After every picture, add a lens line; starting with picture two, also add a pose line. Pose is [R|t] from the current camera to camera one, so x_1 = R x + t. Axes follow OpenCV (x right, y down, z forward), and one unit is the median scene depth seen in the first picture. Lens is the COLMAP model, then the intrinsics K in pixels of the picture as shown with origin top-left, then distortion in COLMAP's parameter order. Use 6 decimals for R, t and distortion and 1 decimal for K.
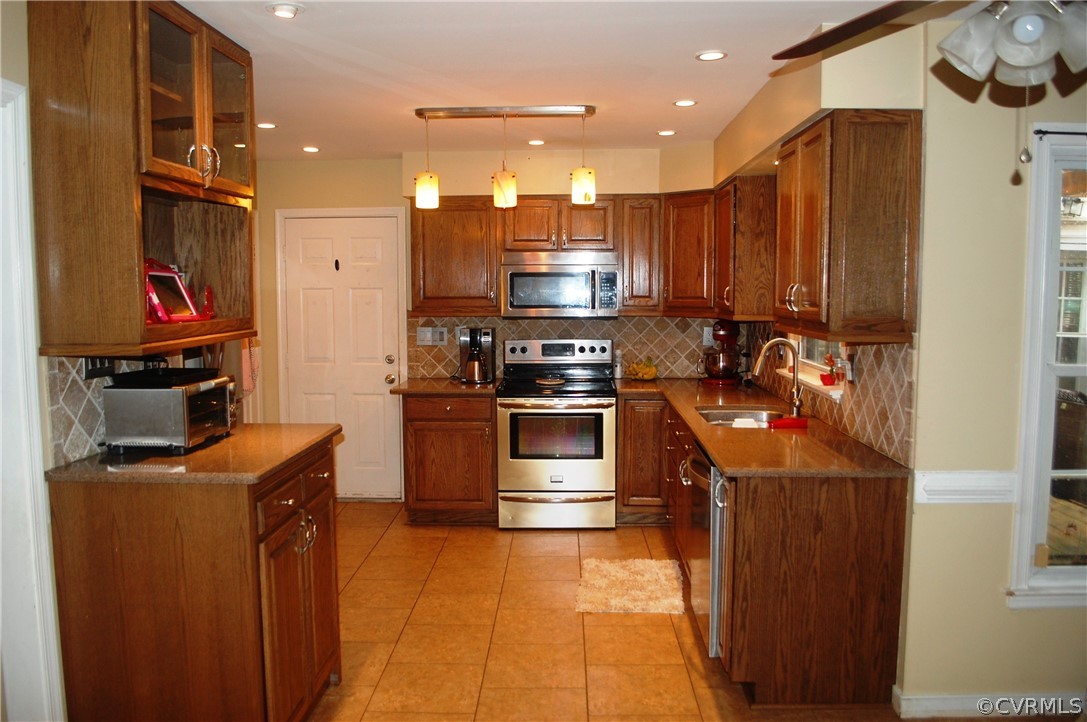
lens RADIAL K [[858.9, 0, 542.5], [0, 858.9, 363.5], [0, 0, 1]] dist [-0.087208, 0.023422]
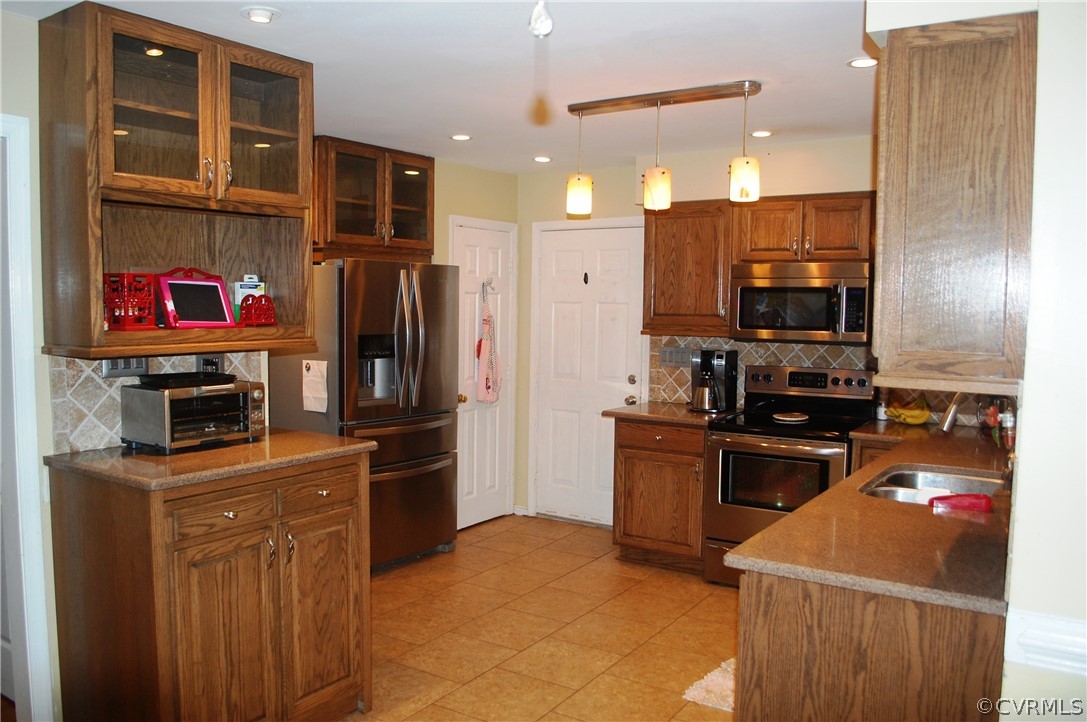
lens RADIAL K [[858.9, 0, 541.5], [0, 858.9, 367.1], [0, 0, 1]] dist [-0.087208, 0.023422]
pose [[0.853109, 0.050666, -0.519267, 0.245924], [-0.059466, 0.998230, -0.000298, -0.013590], [0.518333, 0.031133, 0.854612, 0.167058]]
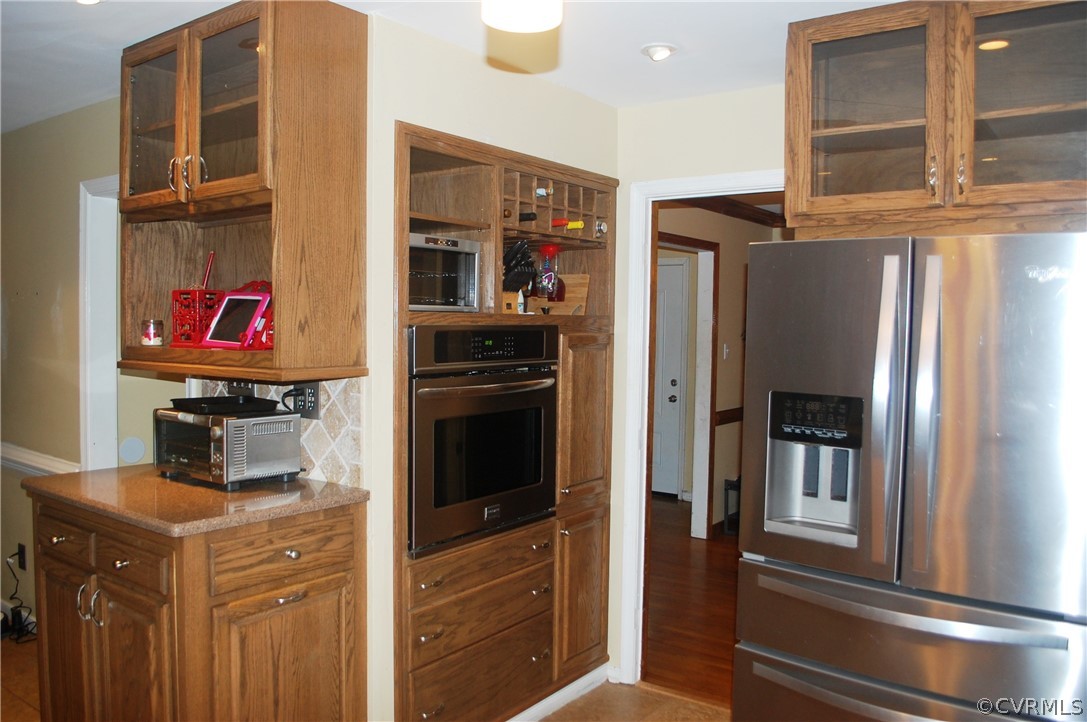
lens RADIAL K [[858.9, 0, 543.1], [0, 858.9, 358.8], [0, 0, 1]] dist [-0.087208, 0.023422]
pose [[-0.557458, 0.030947, -0.829628, 0.074138], [-0.087723, 0.991515, 0.095930, -0.081227], [0.825557, 0.126255, -0.550013, 0.926087]]
